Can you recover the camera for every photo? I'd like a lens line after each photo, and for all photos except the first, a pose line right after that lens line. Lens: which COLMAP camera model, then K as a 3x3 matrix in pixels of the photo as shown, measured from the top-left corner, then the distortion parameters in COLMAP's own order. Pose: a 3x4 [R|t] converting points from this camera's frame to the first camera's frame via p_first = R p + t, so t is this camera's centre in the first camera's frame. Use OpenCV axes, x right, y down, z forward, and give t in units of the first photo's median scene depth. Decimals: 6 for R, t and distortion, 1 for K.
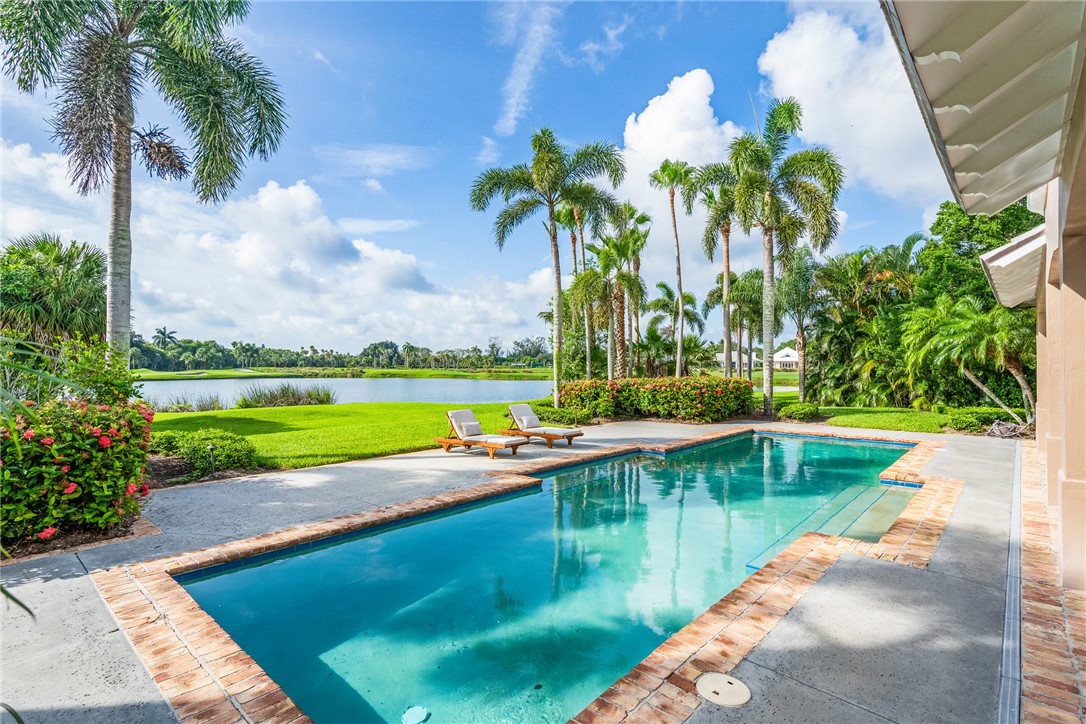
lens RADIAL K [[531.2, 0, 546.5], [0, 531.2, 363.8], [0, 0, 1]] dist [-0.000191, -0.000335]
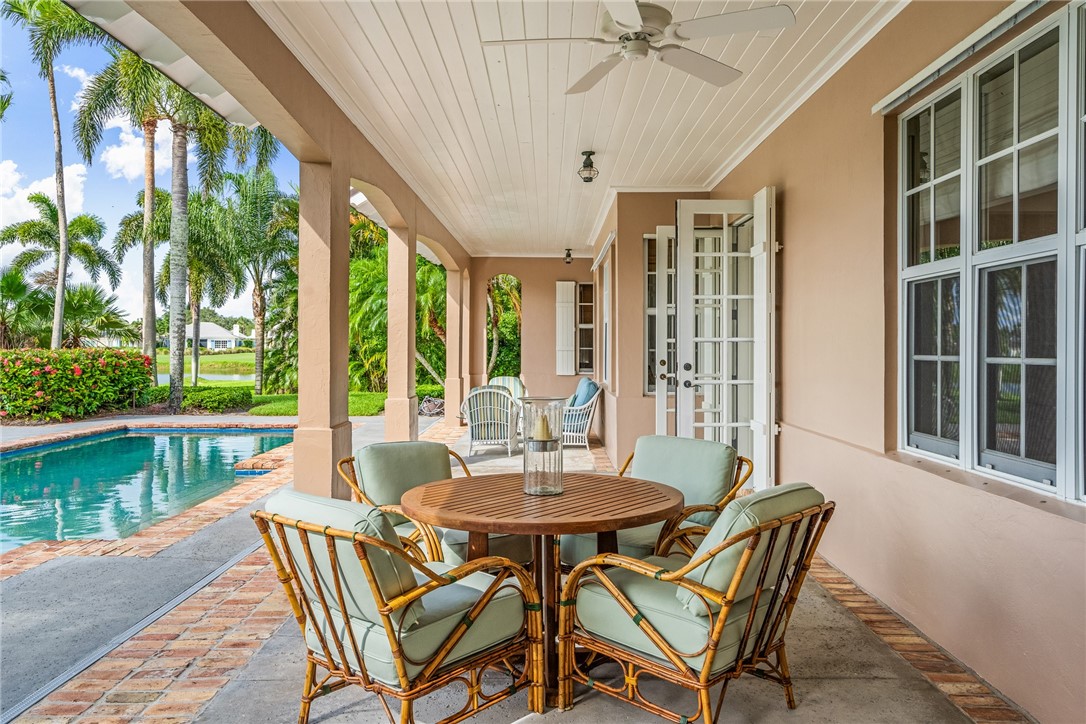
lens RADIAL K [[822.7, 0, 542.0], [0, 822.7, 352.1], [0, 0, 1]] dist [0.029022, 0.002100]
pose [[0.757907, 0.001553, 0.652361, 0.098192], [-0.008066, 0.999943, 0.006991, 0.018702], [-0.652313, -0.010560, 0.757877, -0.094116]]
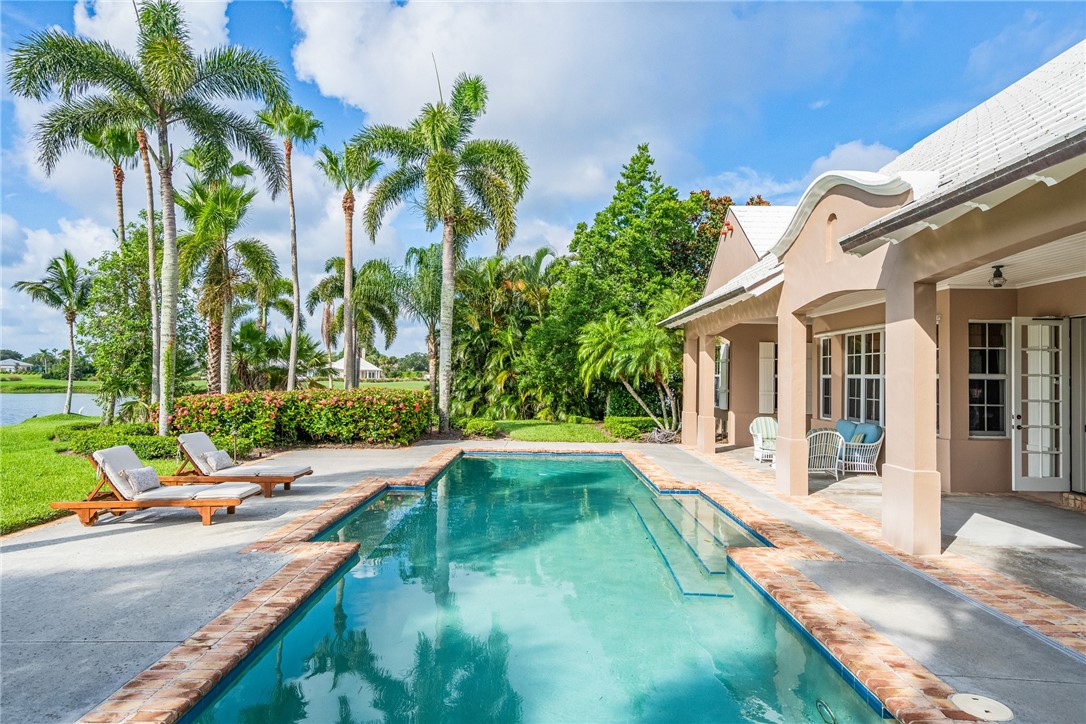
lens RADIAL K [[649.9, 0, 551.8], [0, 649.9, 365.1], [0, 0, 1]] dist [0.002739, 0.002099]
pose [[0.732921, 0.025484, 0.679837, -0.198818], [-0.018565, 0.999675, -0.017459, 0.001668], [-0.680061, 0.000175, 0.733156, 0.117612]]
